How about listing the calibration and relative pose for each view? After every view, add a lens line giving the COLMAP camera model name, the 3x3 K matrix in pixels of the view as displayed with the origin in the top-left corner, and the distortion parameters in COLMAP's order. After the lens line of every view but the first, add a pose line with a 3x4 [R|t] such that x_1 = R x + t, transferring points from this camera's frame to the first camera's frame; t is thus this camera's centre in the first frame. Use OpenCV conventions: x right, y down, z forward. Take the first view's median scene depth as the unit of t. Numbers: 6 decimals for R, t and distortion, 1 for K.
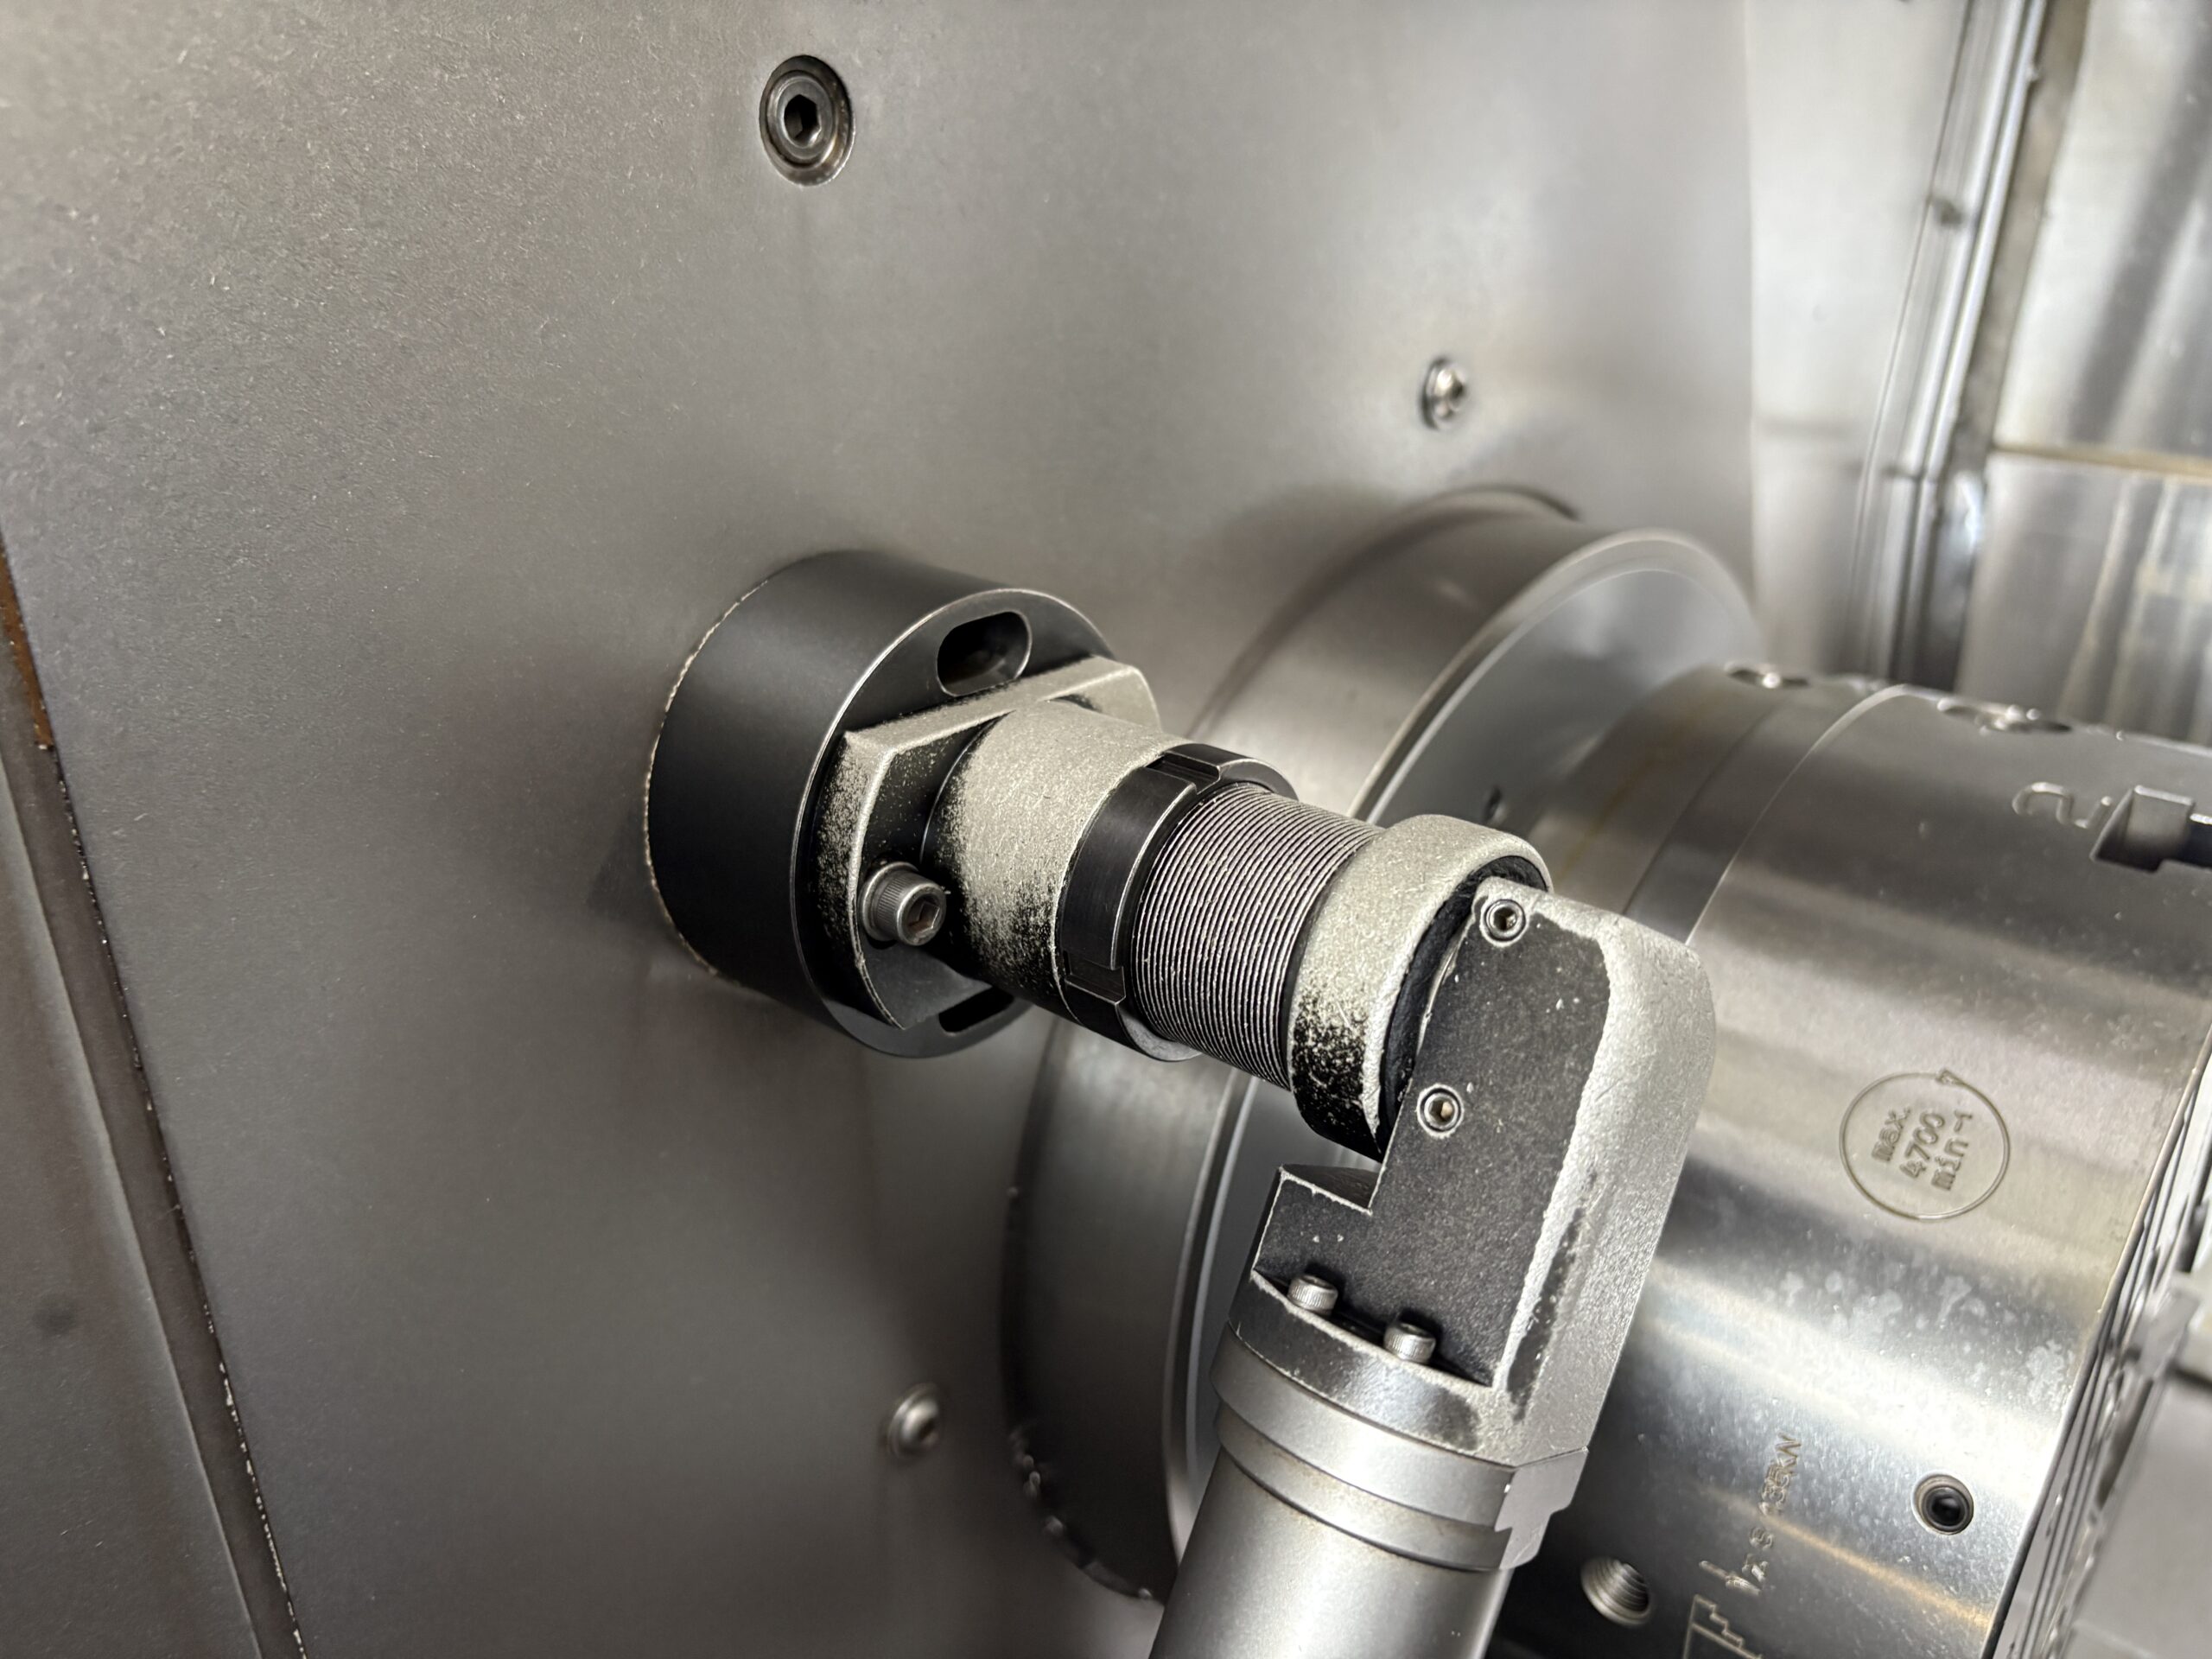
lens RADIAL K [[1715.8, 0, 1105.4], [0, 1715.8, 808.4], [0, 0, 1]] dist [0.085491, -0.200014]
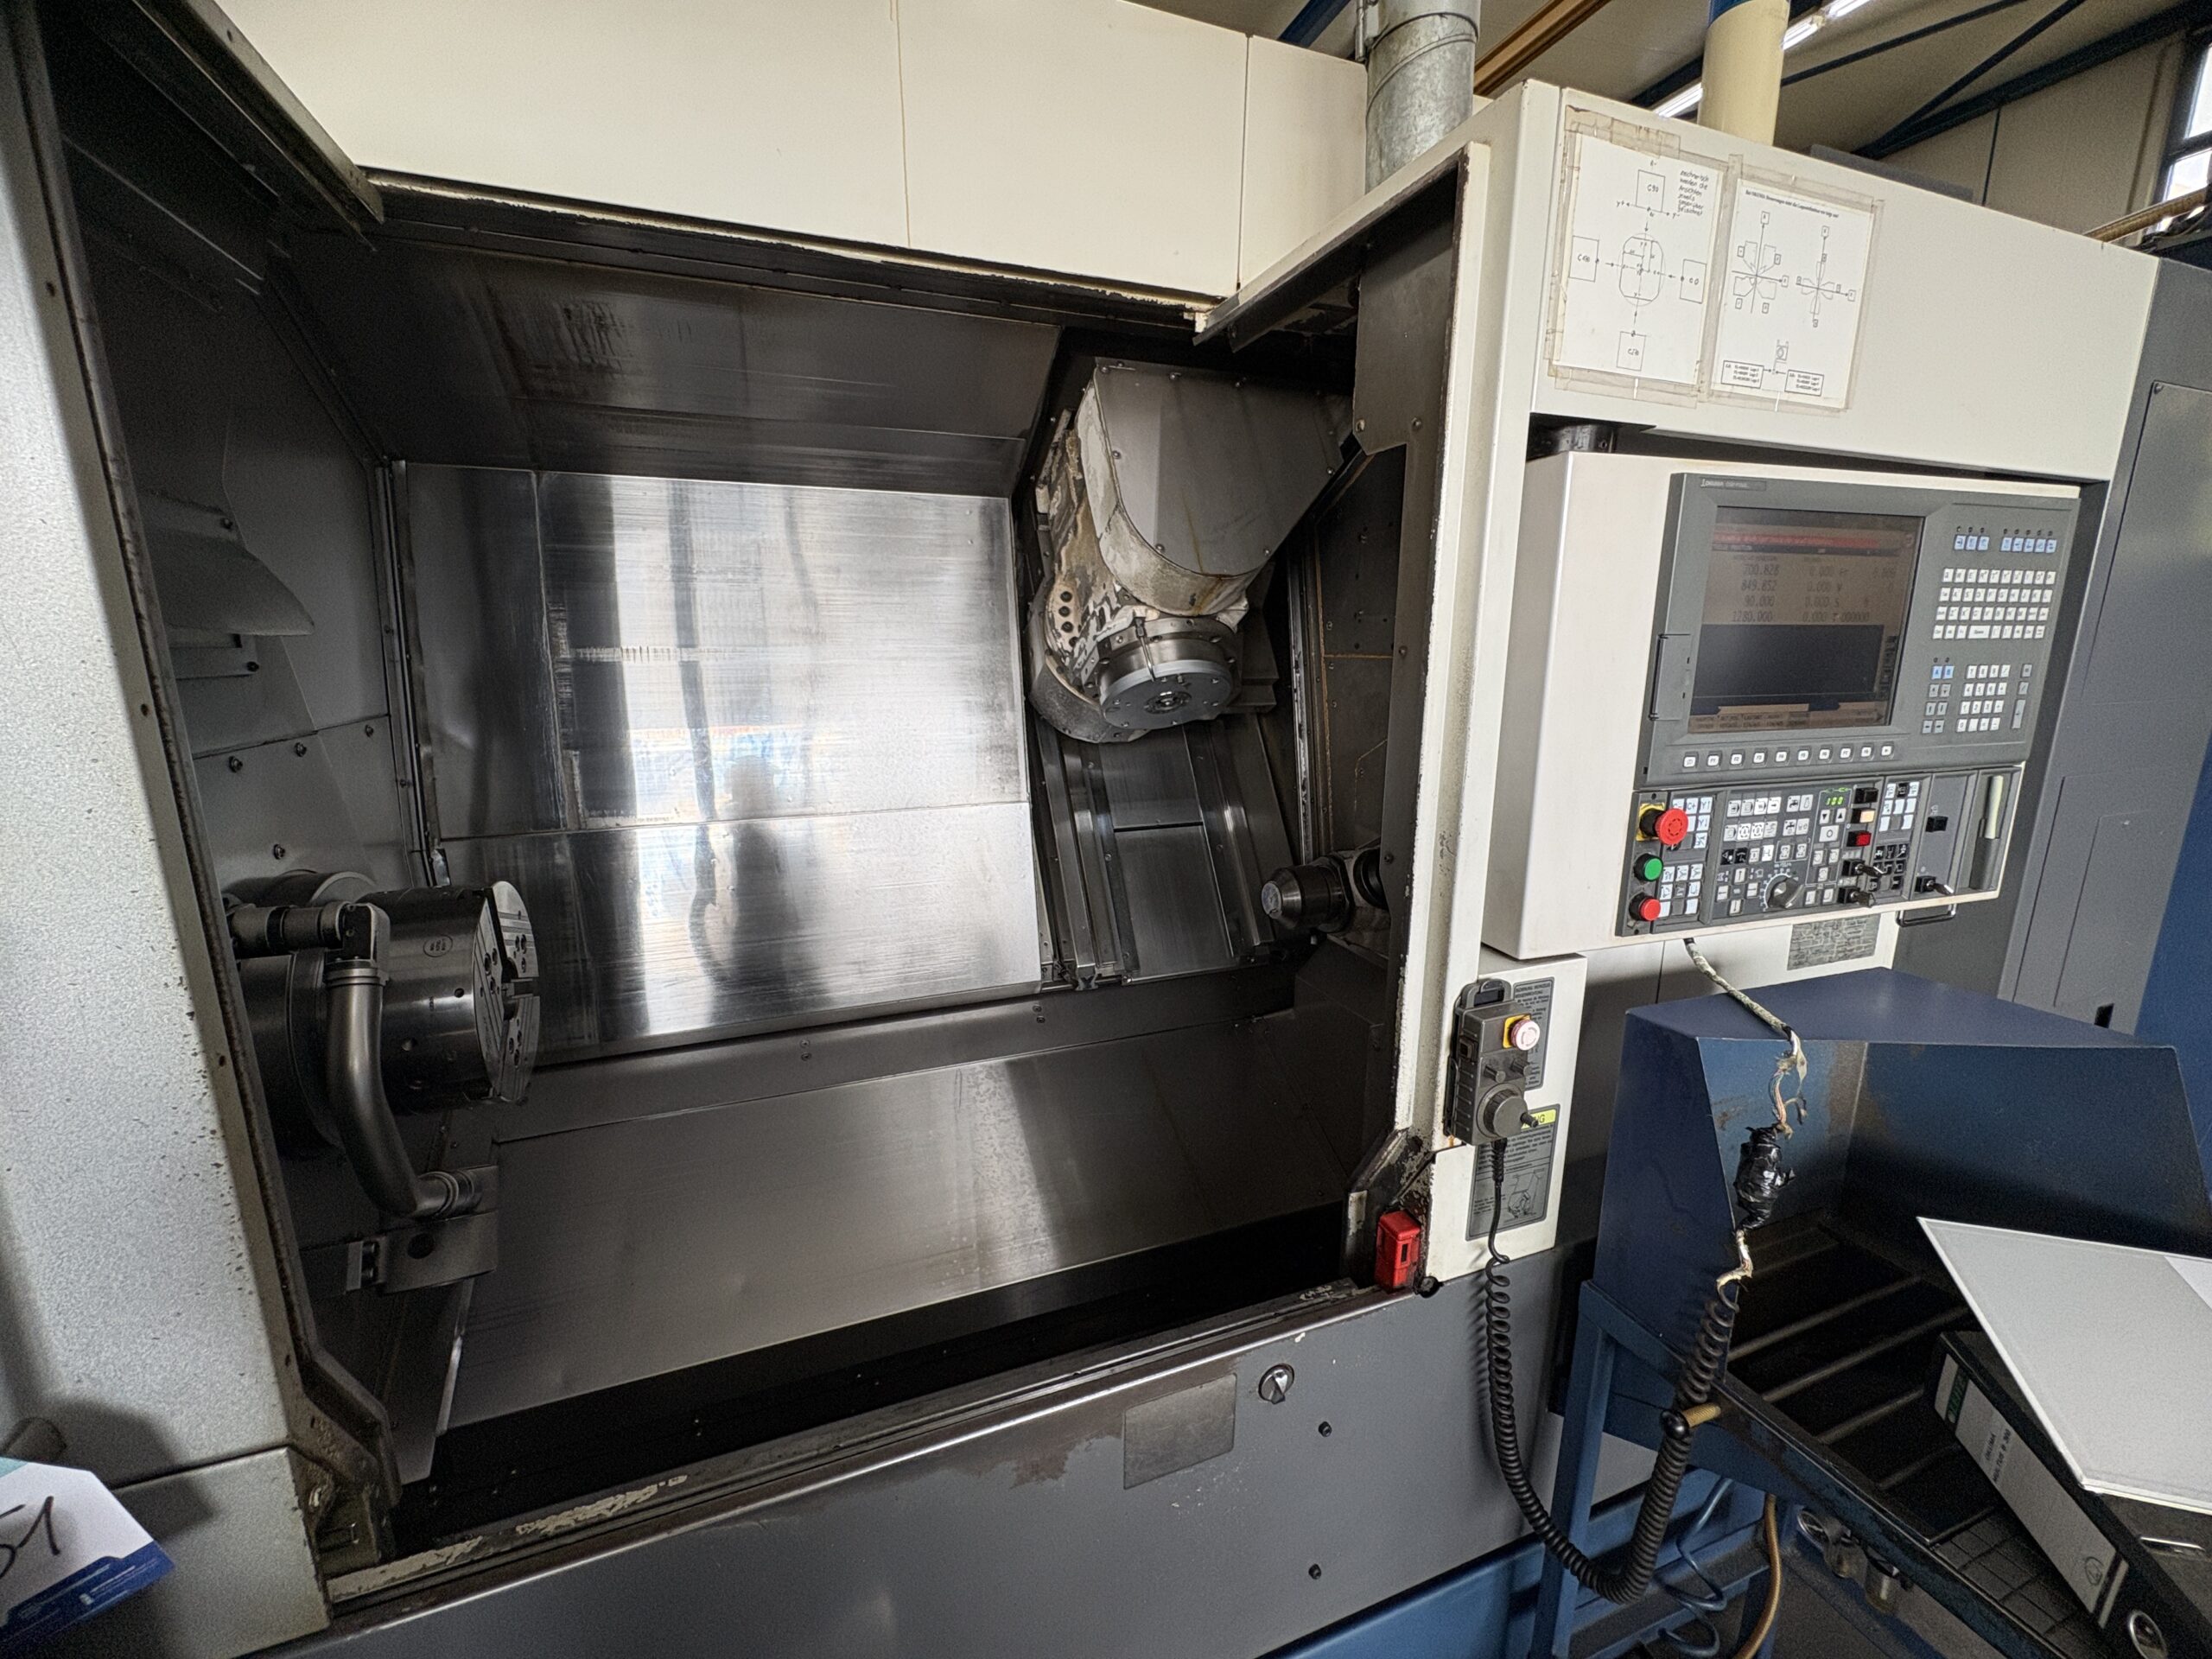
lens RADIAL K [[886.2, 0, 1104.3], [0, 886.2, 829.2], [0, 0, 1]] dist [0.001767, 0.000168]
pose [[0.475406, -0.175643, 0.862055, -1.116644], [0.343867, 0.939017, 0.001689, 0.641902], [-0.809781, 0.295630, 0.506812, -2.809444]]
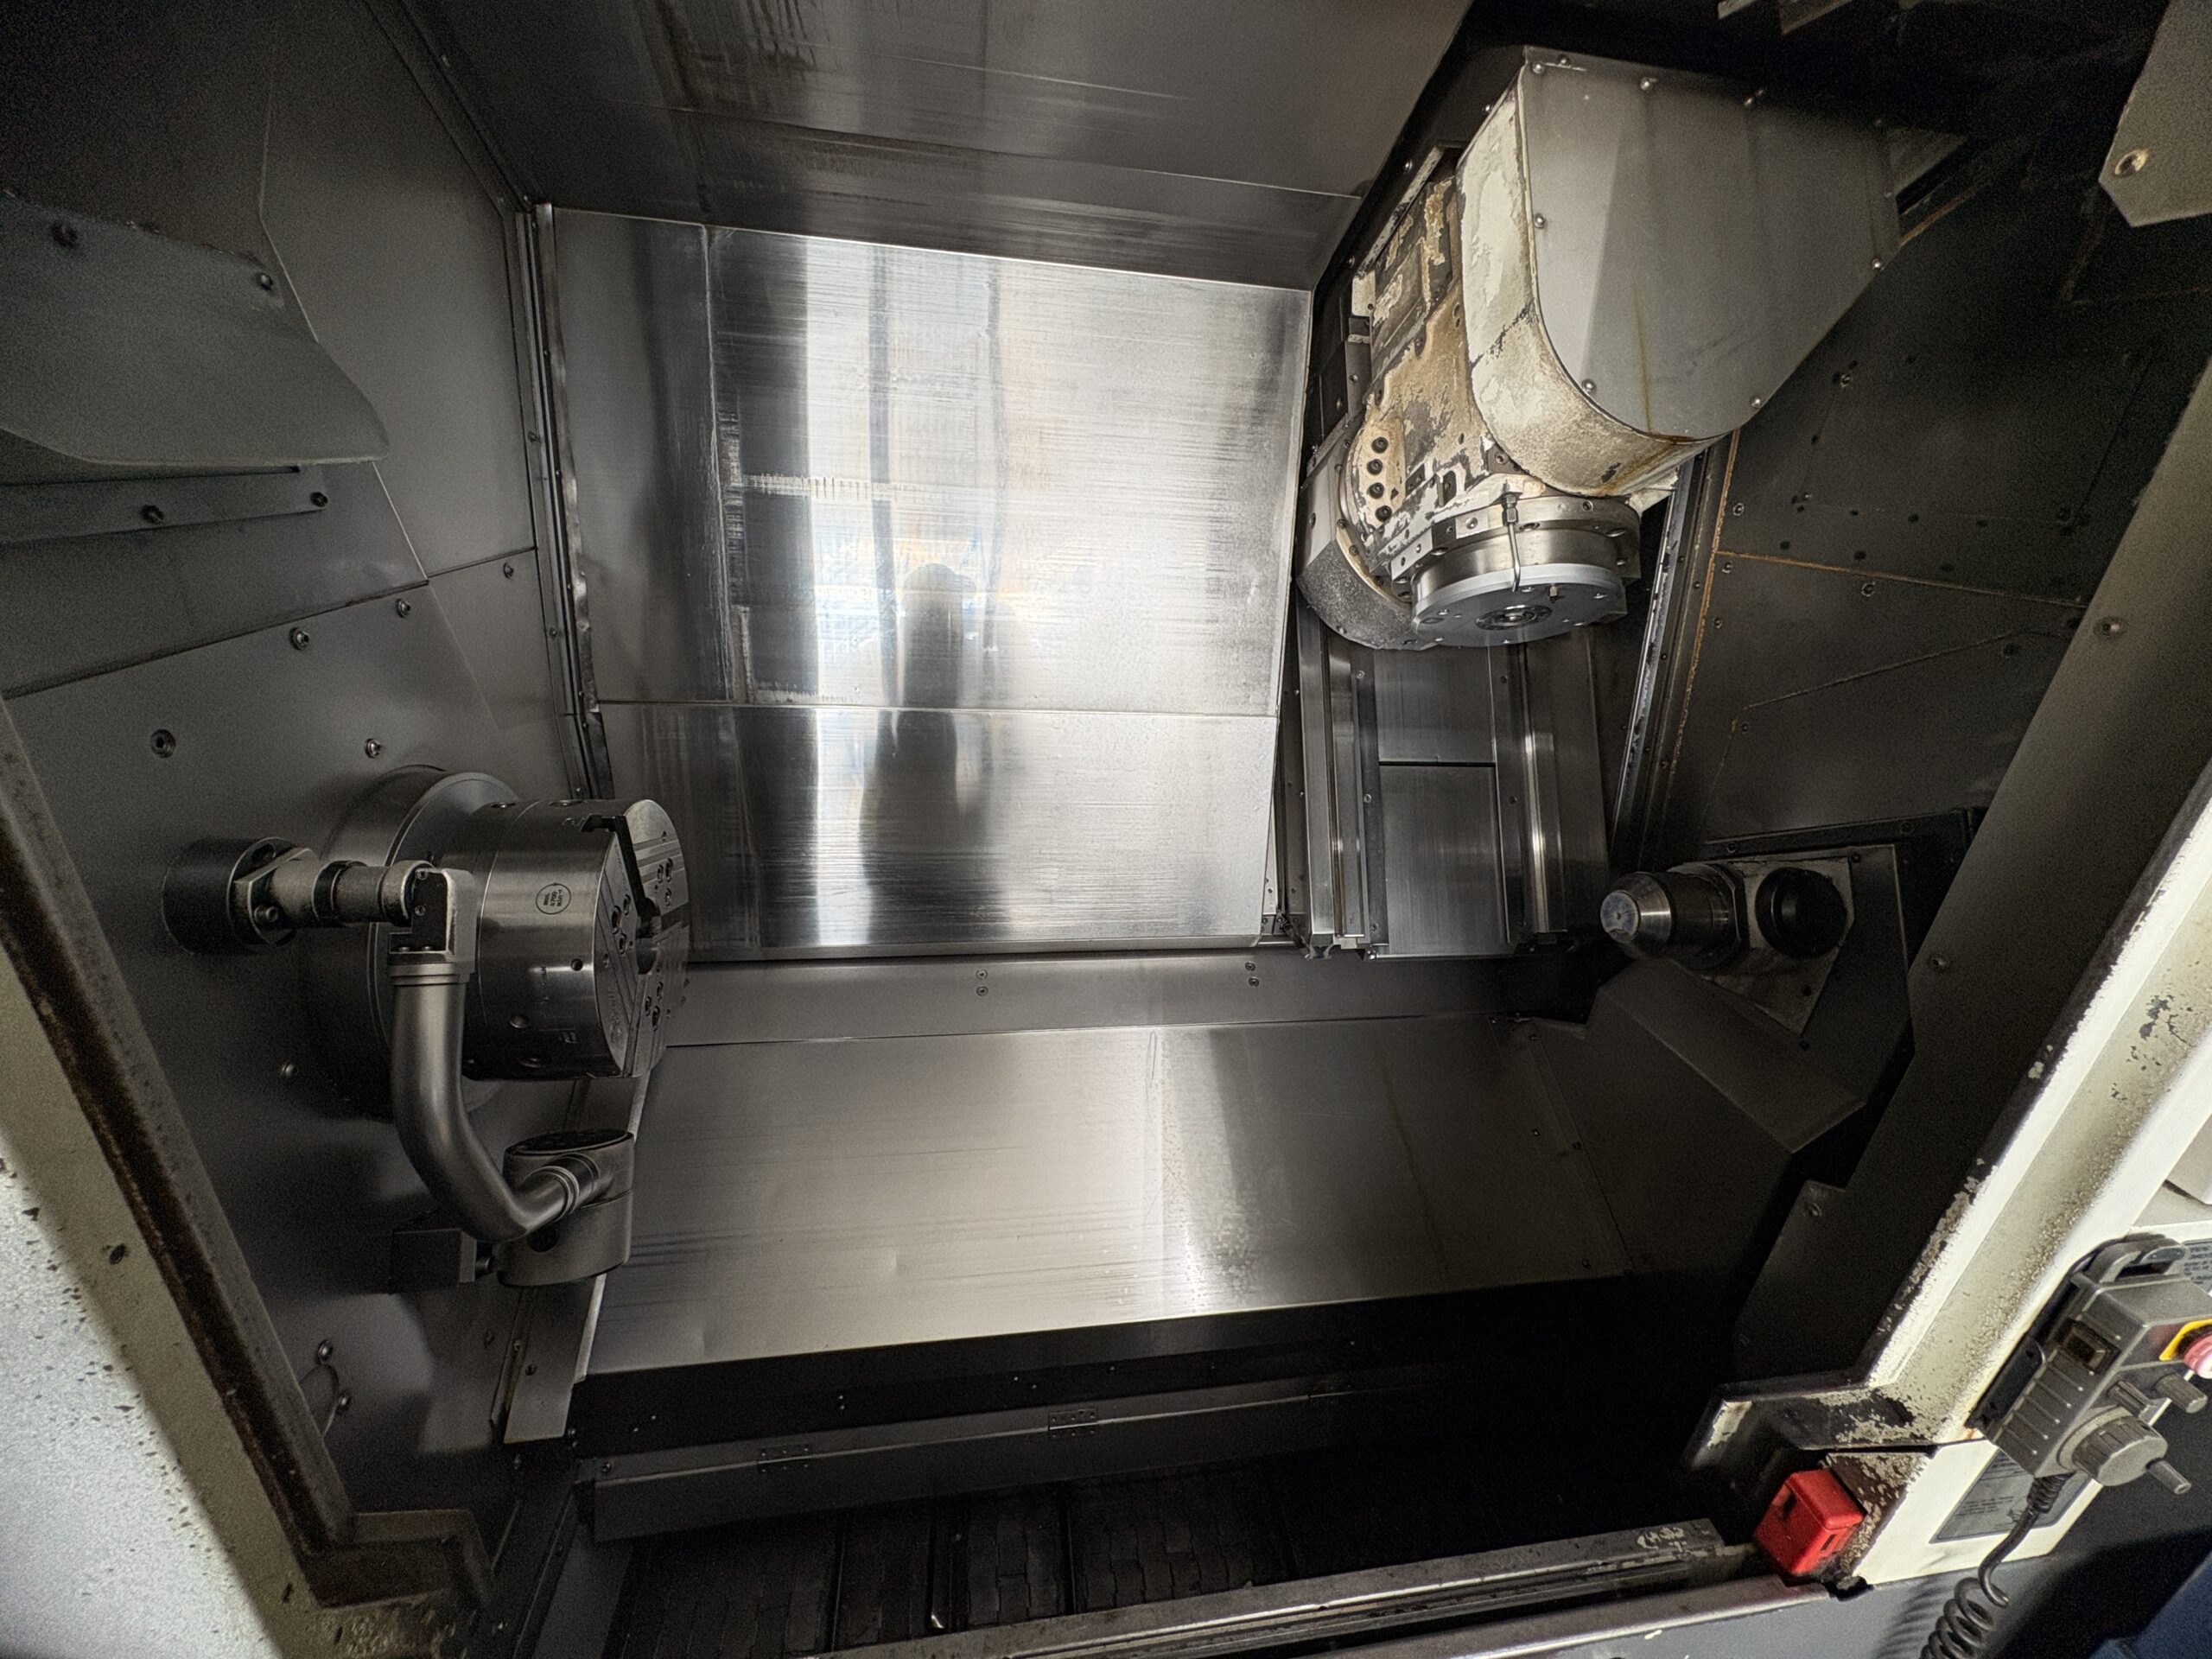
lens RADIAL K [[882.8, 0, 1104.0], [0, 882.8, 830.1], [0, 0, 1]] dist [0.001664, -0.000103]
pose [[0.640997, -0.255245, 0.723860, -0.283834], [0.235507, 0.963000, 0.131022, 0.049826], [-0.730520, 0.086489, 0.677392, -1.857163]]
